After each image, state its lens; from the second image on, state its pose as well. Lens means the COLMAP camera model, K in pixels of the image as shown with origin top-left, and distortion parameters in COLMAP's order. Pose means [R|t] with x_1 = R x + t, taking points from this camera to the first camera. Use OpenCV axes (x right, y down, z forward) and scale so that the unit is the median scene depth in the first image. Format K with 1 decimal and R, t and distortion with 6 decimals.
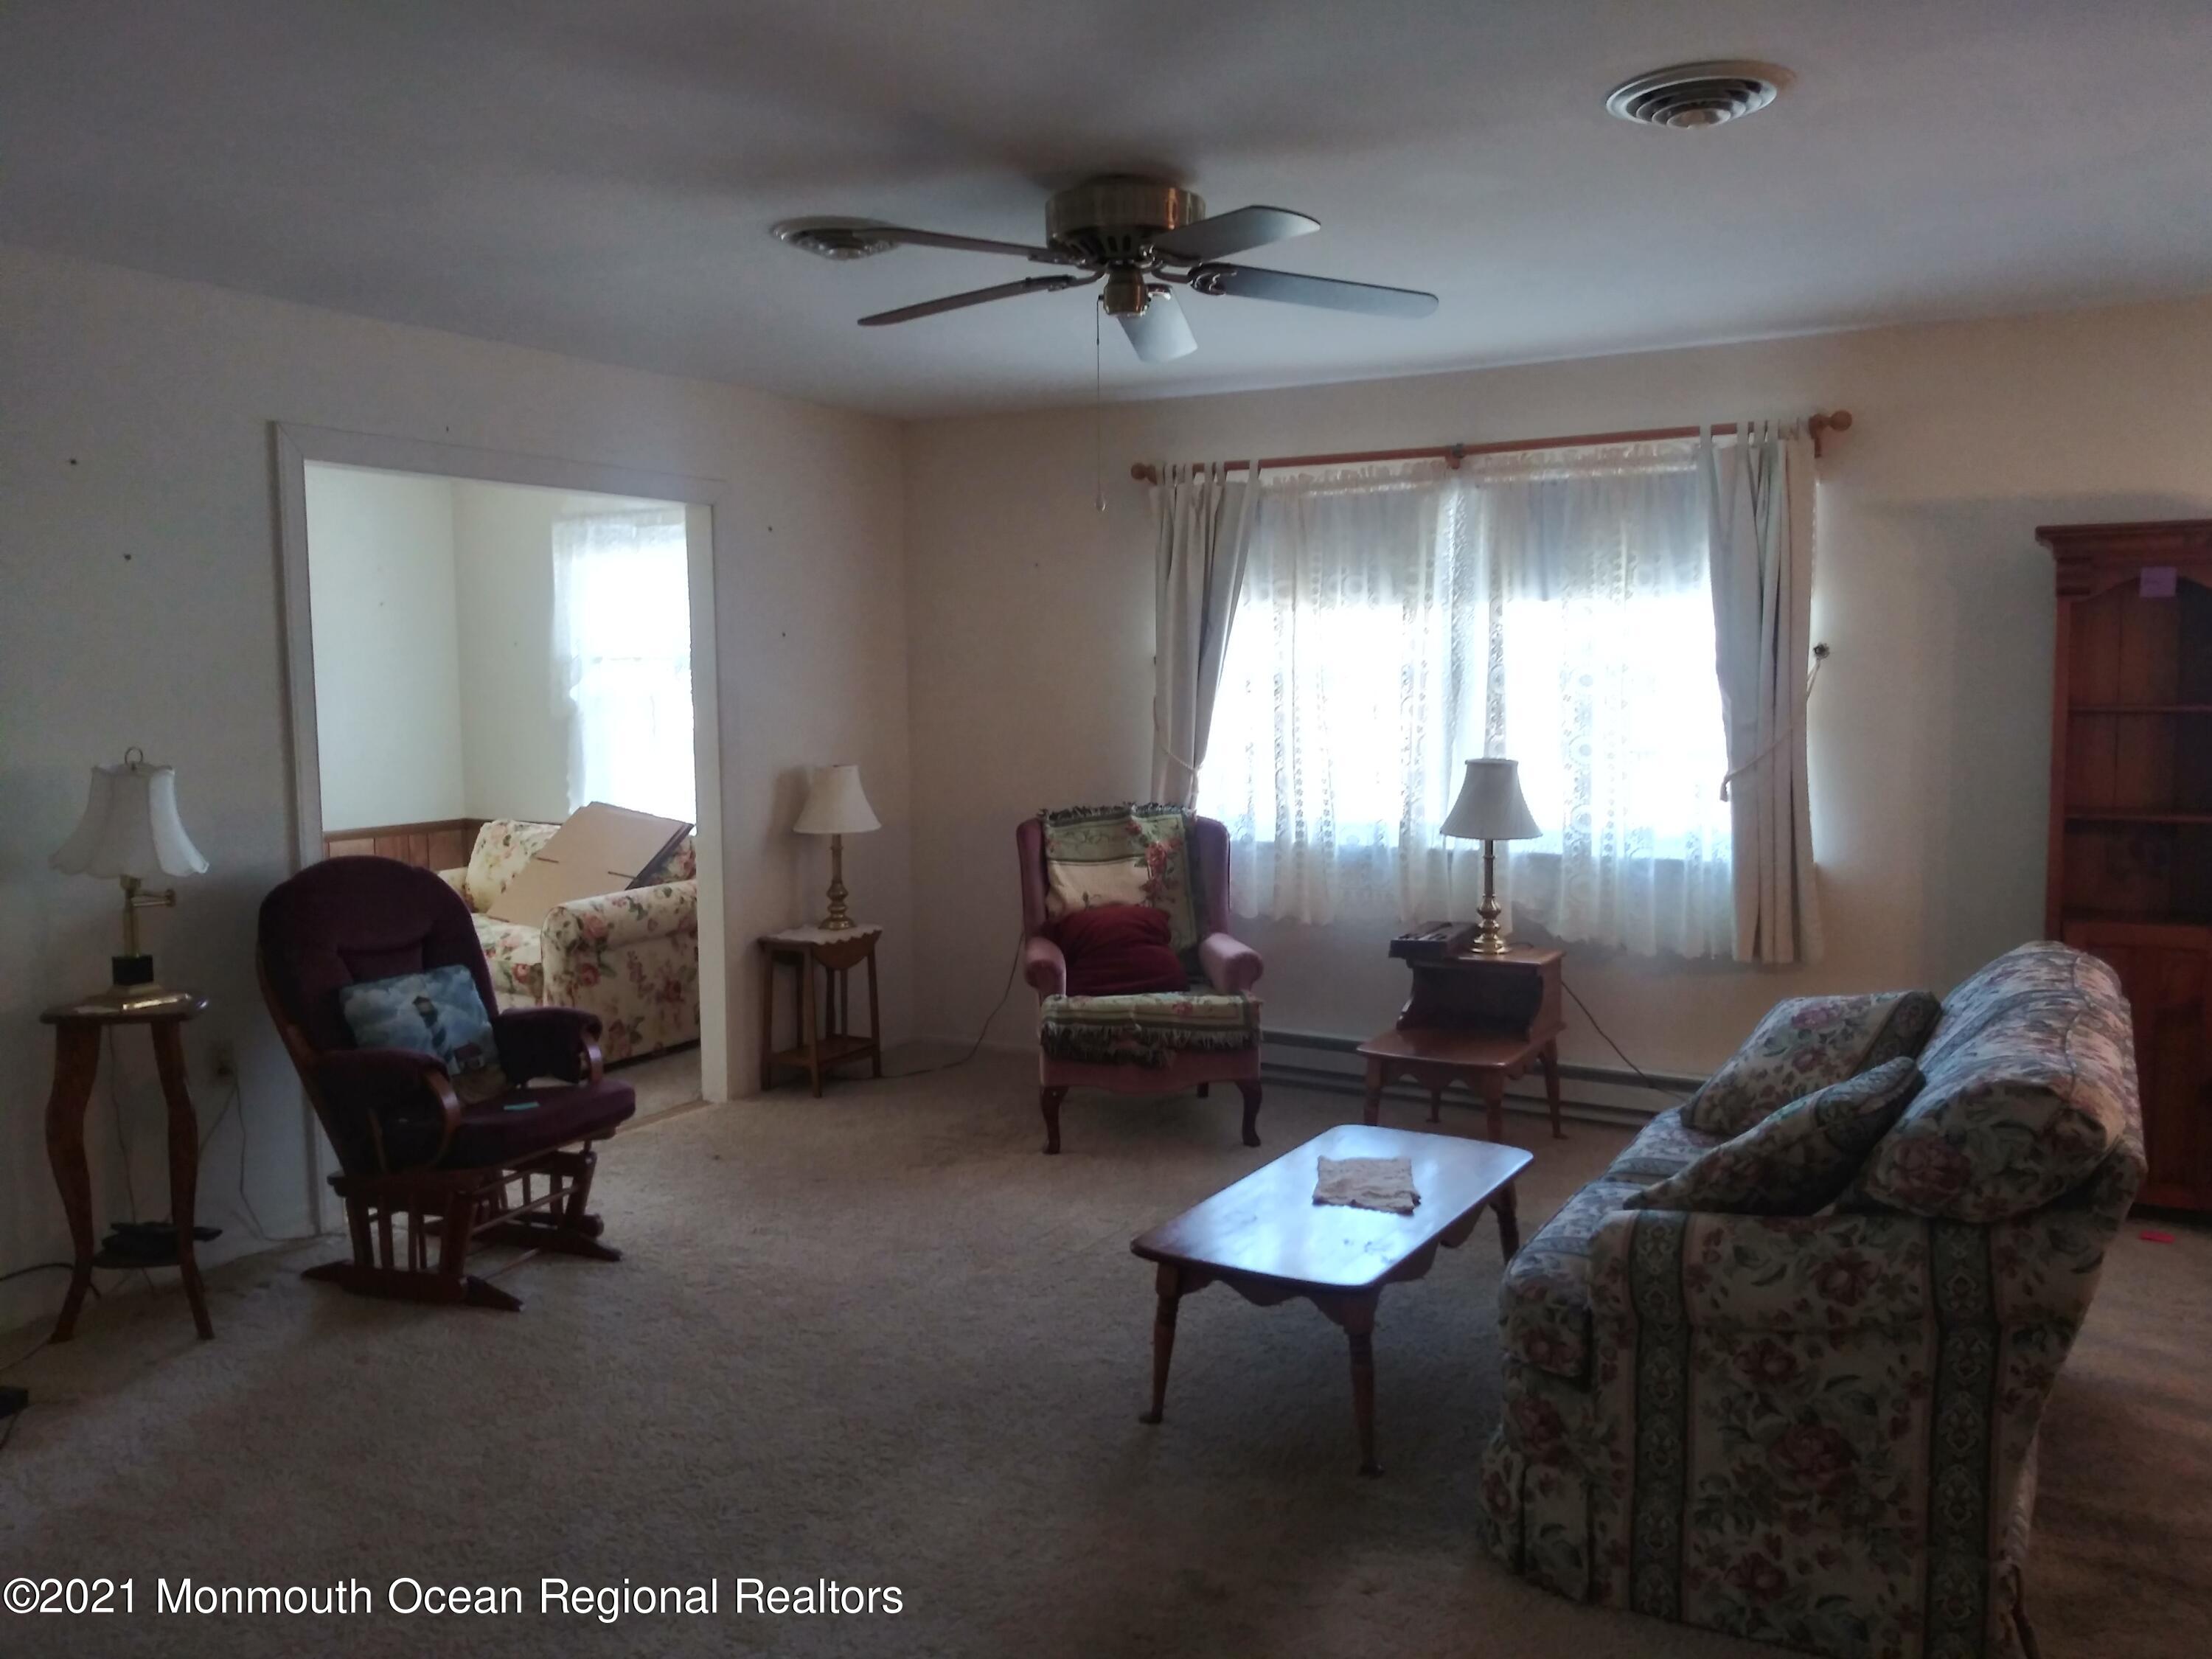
lens RADIAL K [[1744.3, 0, 1109.4], [0, 1744.3, 784.4], [0, 0, 1]] dist [-0.005947, -0.044189]
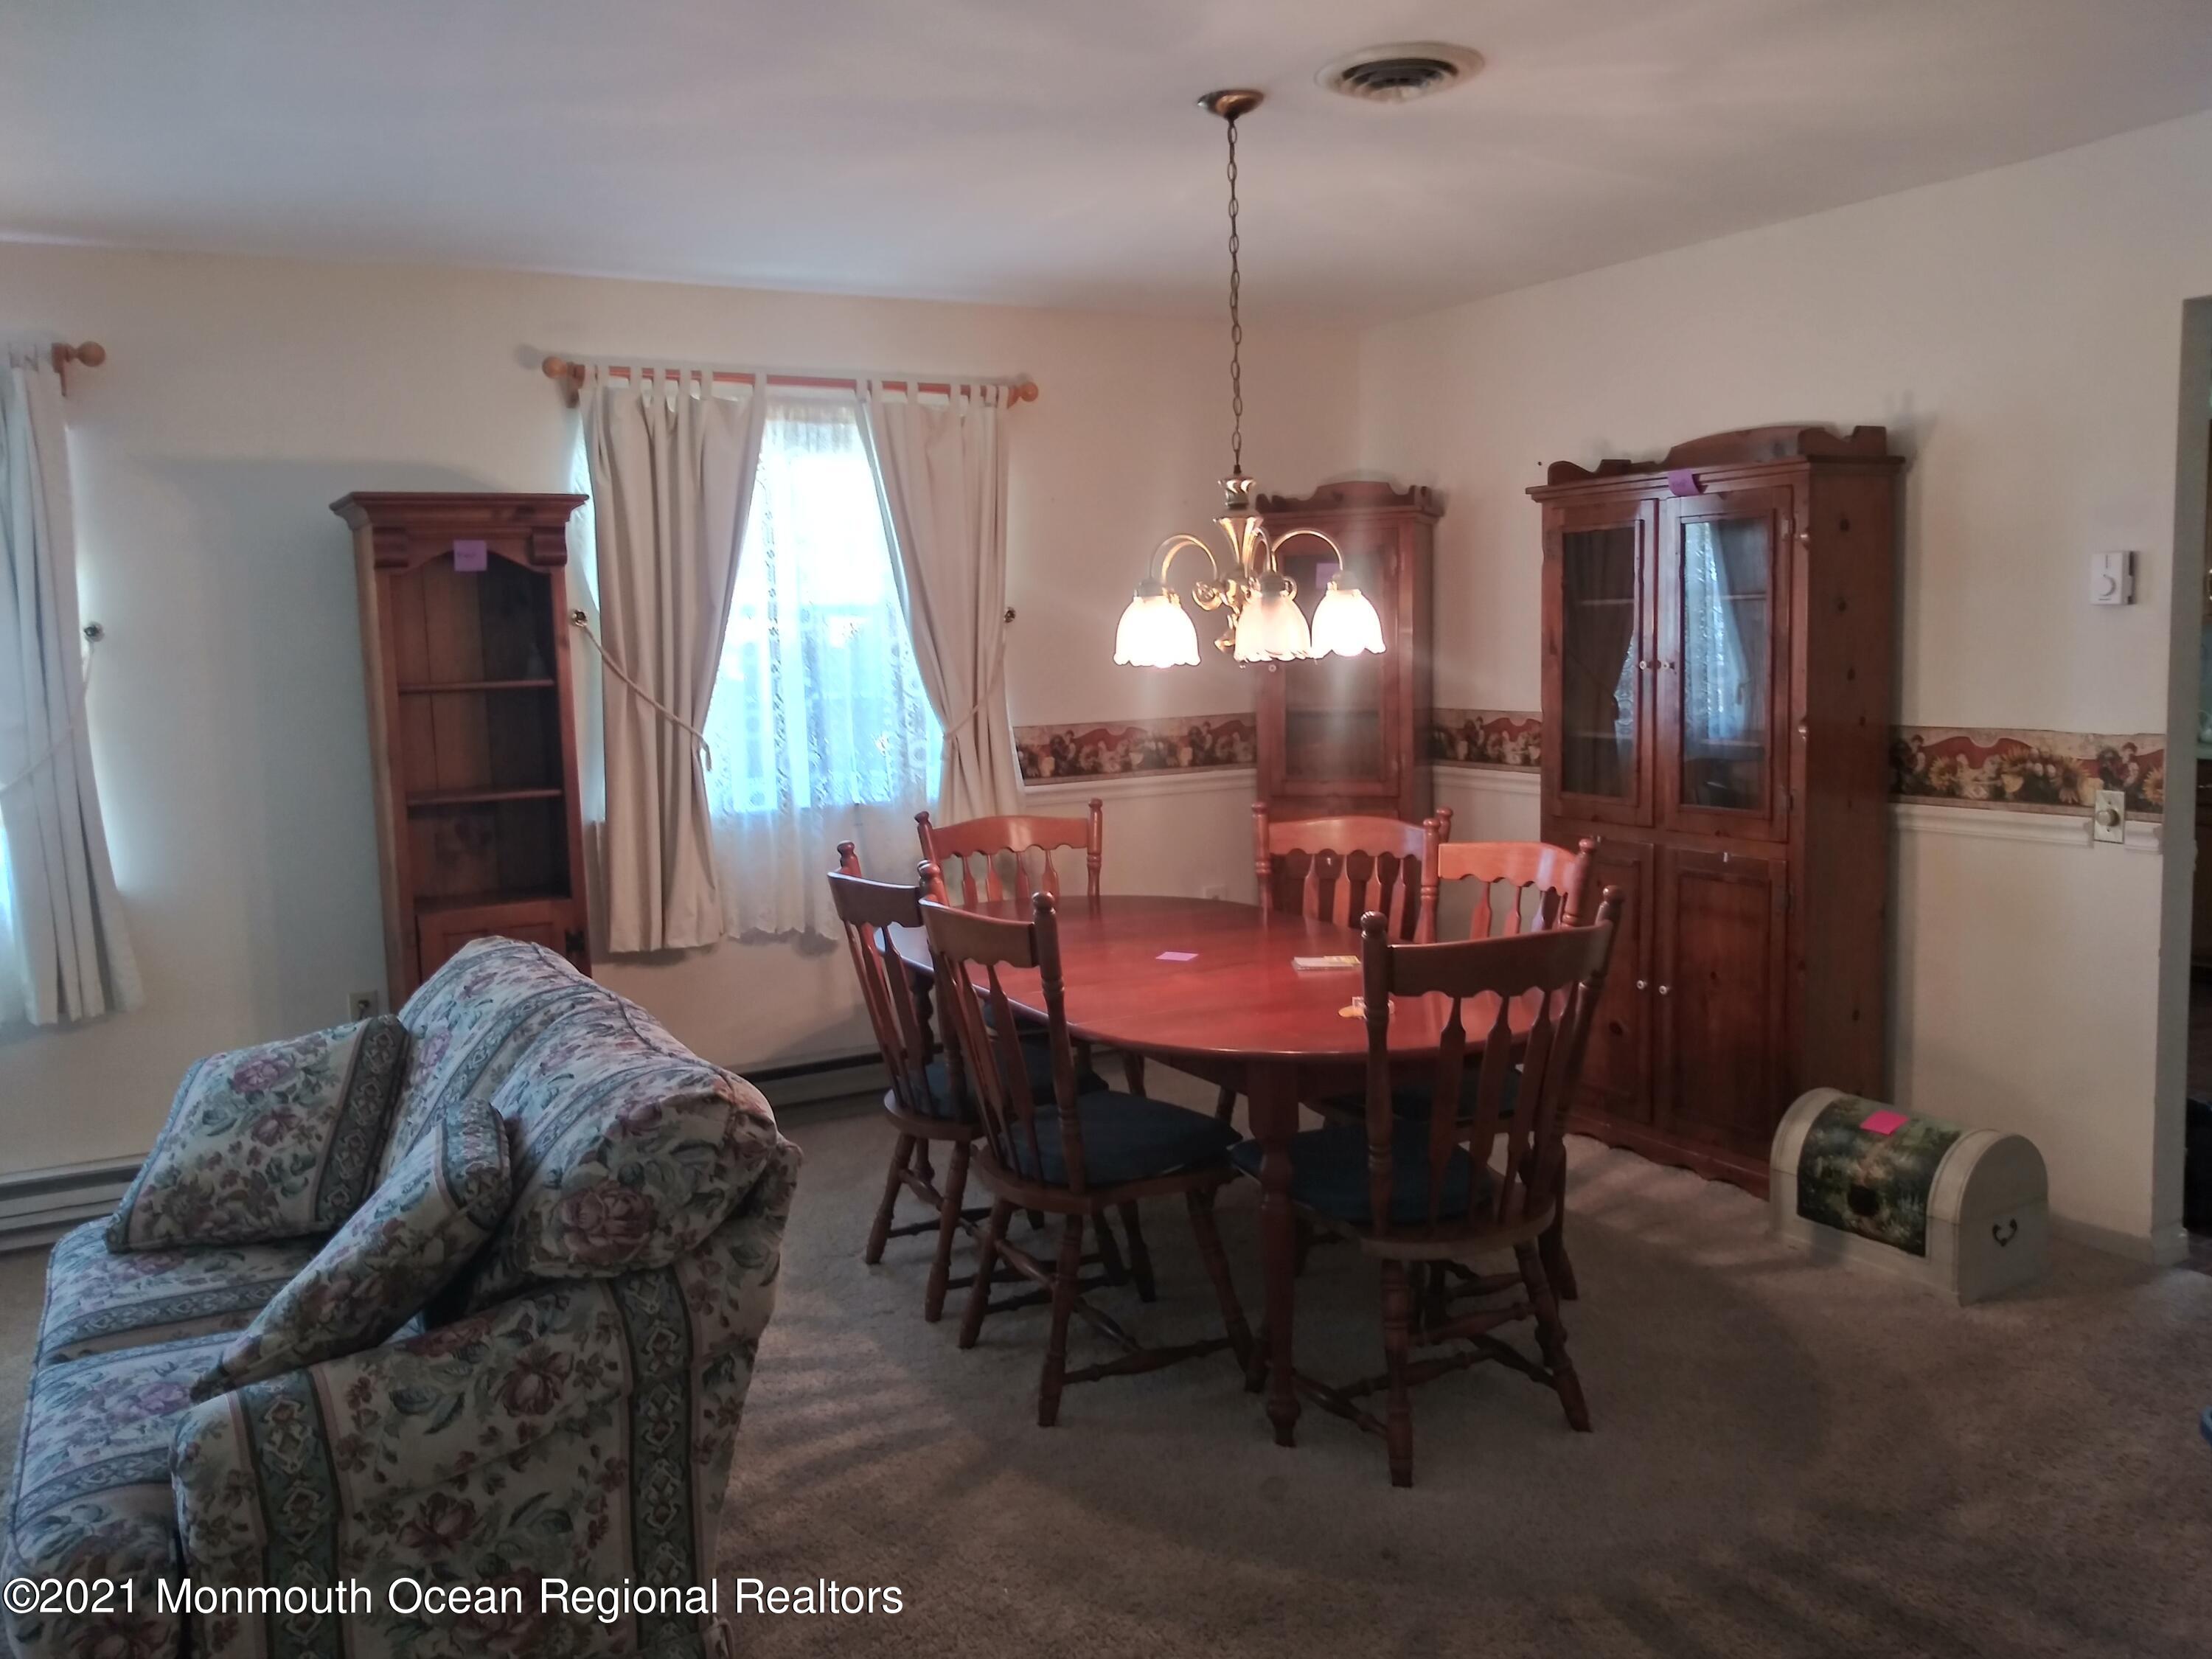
lens RADIAL K [[1744.3, 0, 1109.4], [0, 1744.3, 784.4], [0, 0, 1]] dist [-0.005947, -0.044189]
pose [[0.504667, -0.081460, 0.859462, -0.116138], [0.078639, 0.995737, 0.048200, -0.012859], [-0.859725, 0.043262, 0.508922, 0.338102]]
